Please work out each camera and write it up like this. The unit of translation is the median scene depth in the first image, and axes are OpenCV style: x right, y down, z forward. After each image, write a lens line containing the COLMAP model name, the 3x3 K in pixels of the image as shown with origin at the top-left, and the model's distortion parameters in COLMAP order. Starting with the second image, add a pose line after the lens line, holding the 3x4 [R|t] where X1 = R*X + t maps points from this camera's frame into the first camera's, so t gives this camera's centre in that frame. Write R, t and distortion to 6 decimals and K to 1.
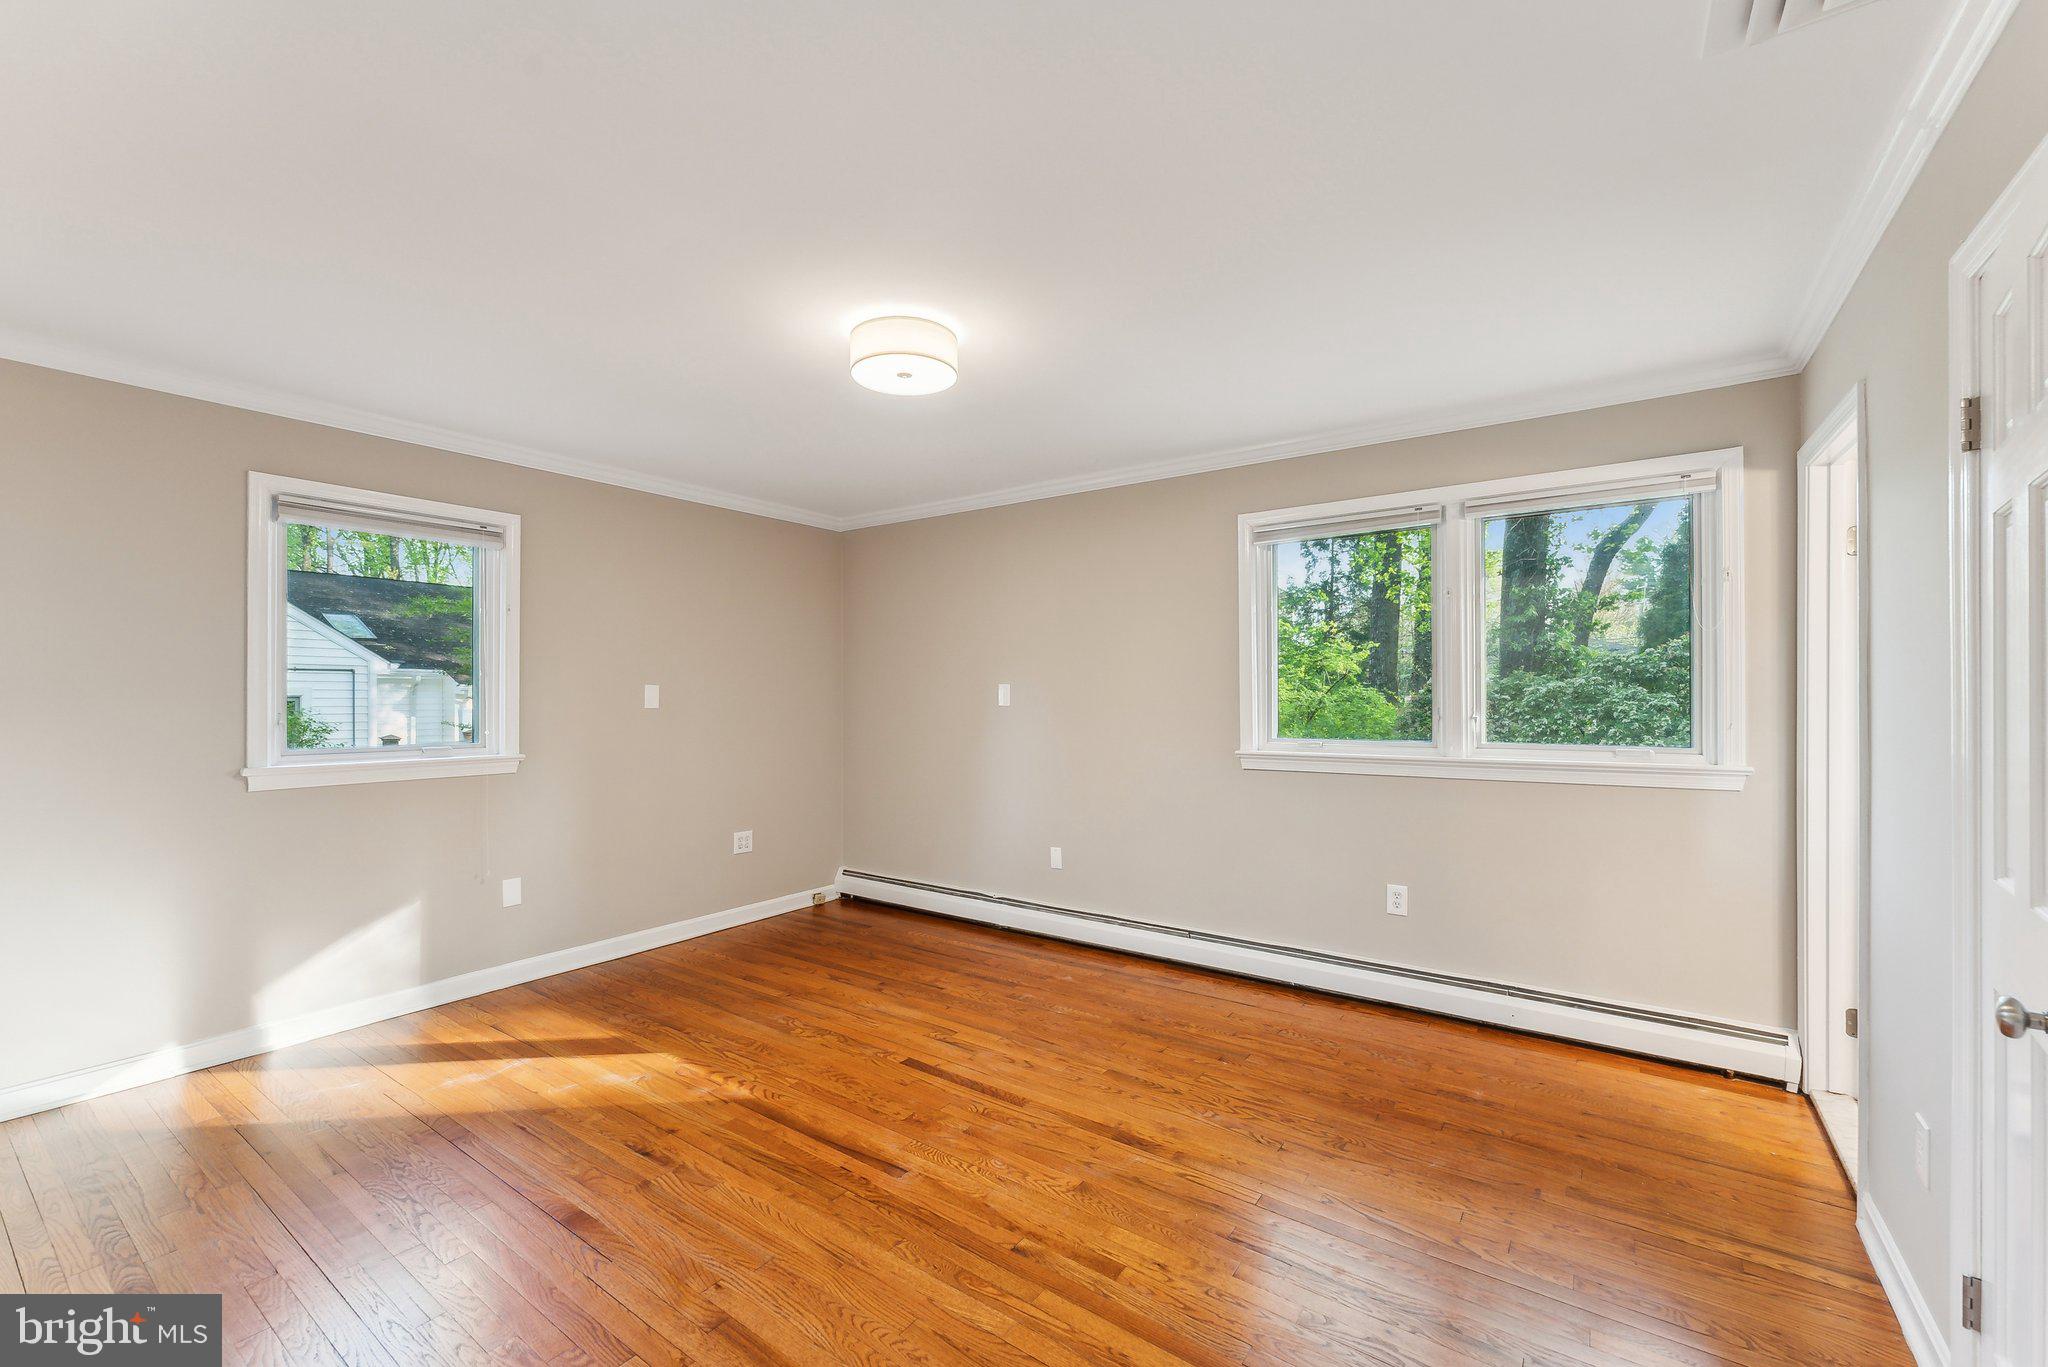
lens RADIAL K [[835.7, 0, 1030.7], [0, 835.7, 689.5], [0, 0, 1]] dist [0.000345, -0.000034]
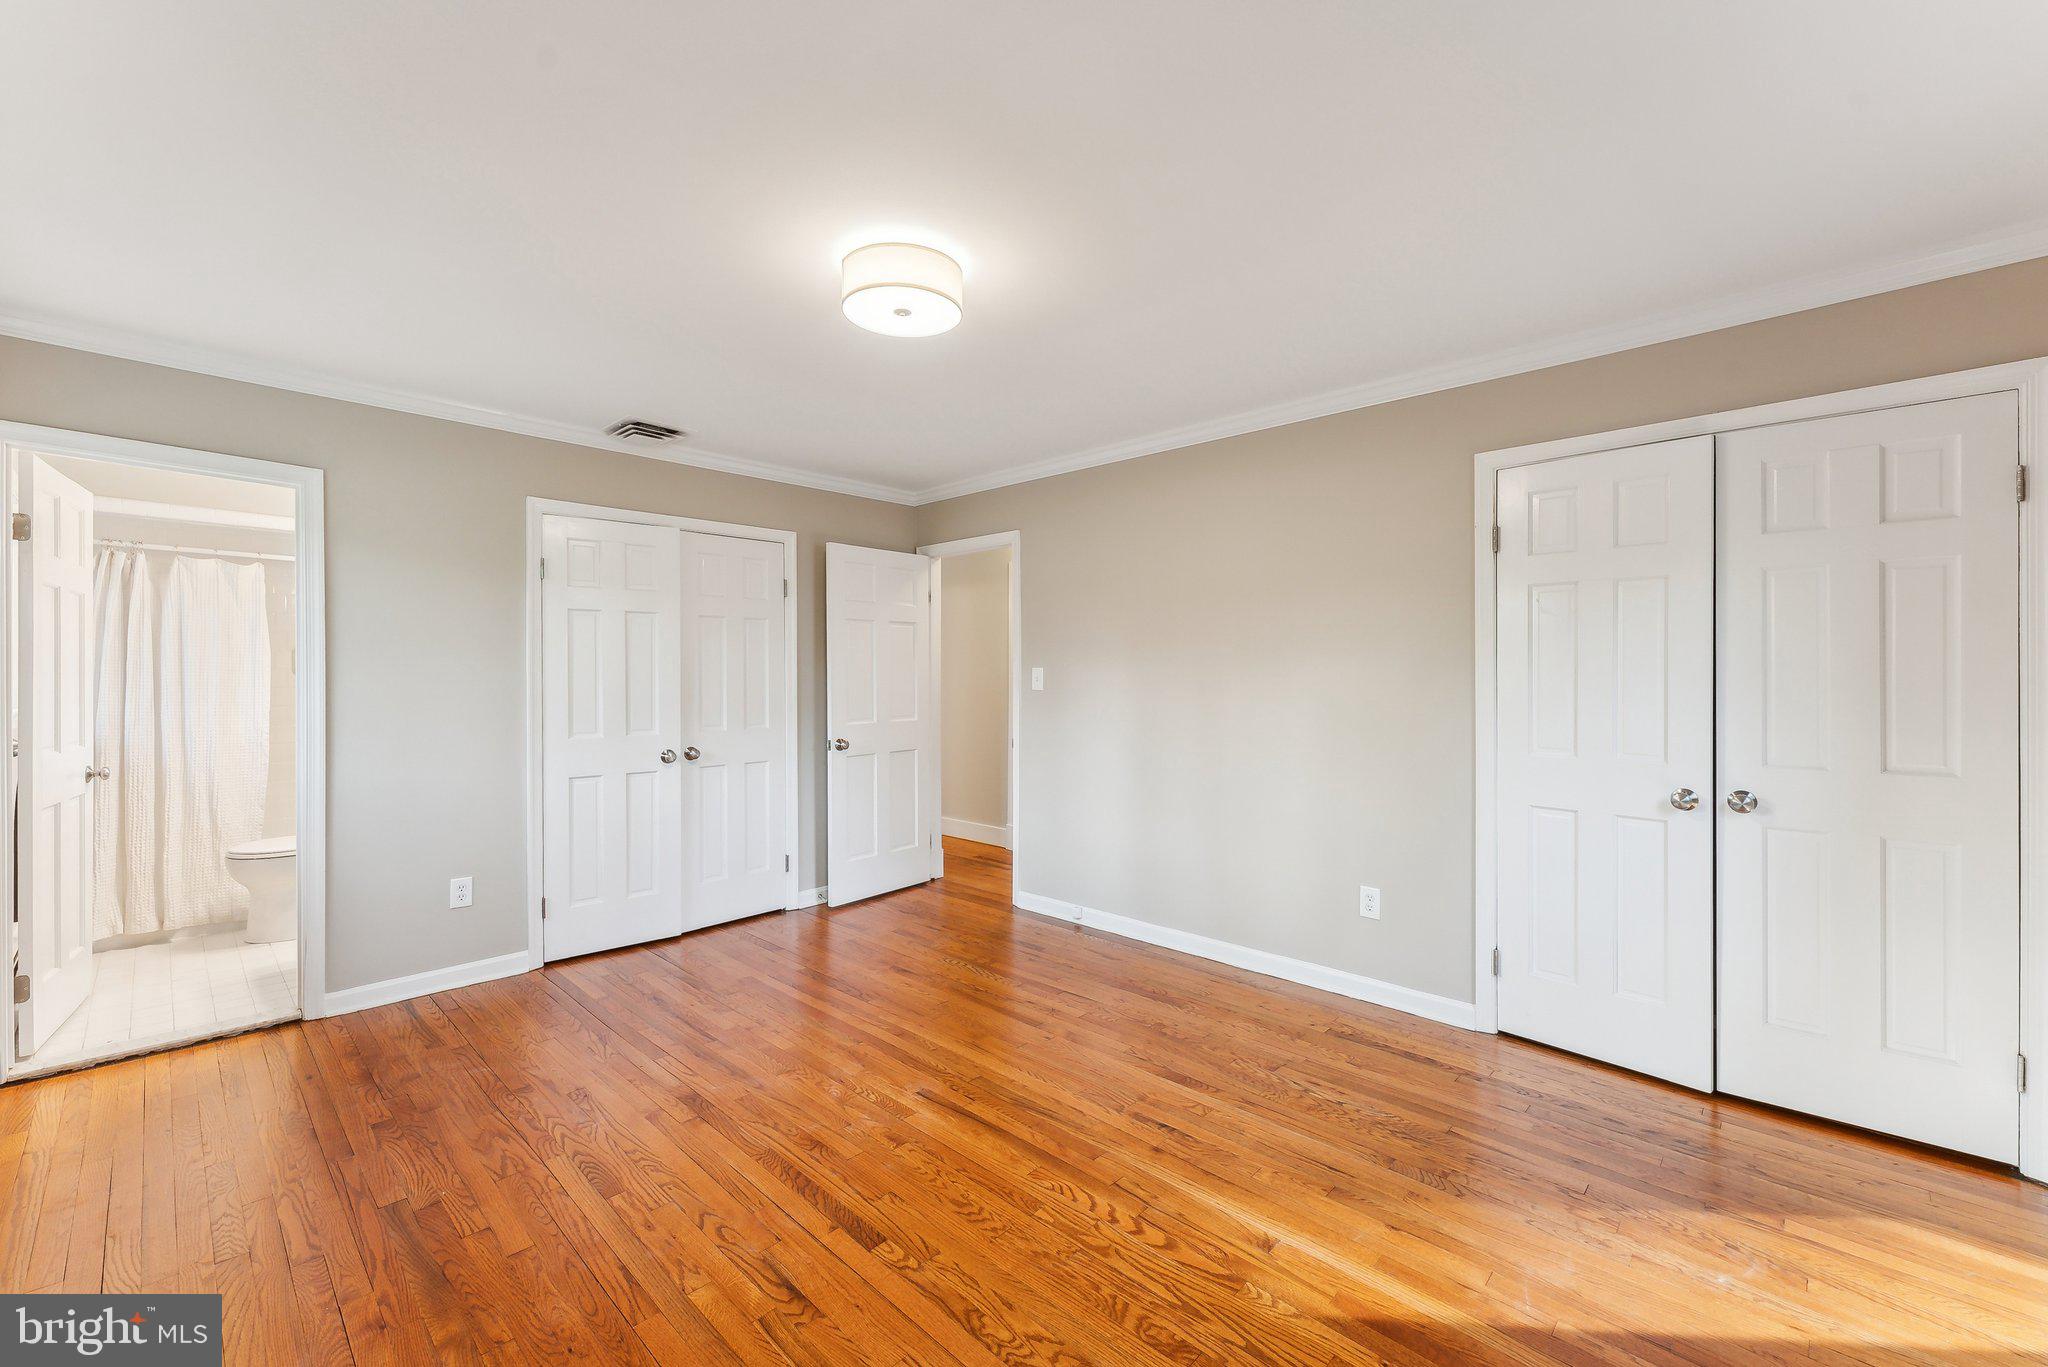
lens RADIAL K [[835.7, 0, 1028.9], [0, 835.7, 676.5], [0, 0, 1]] dist [0.000345, -0.000034]
pose [[-0.988905, 0.000992, 0.148544, -0.433438], [0.001365, 0.999996, 0.002410, 0.011353], [-0.148541, 0.002586, -0.988903, 1.944669]]
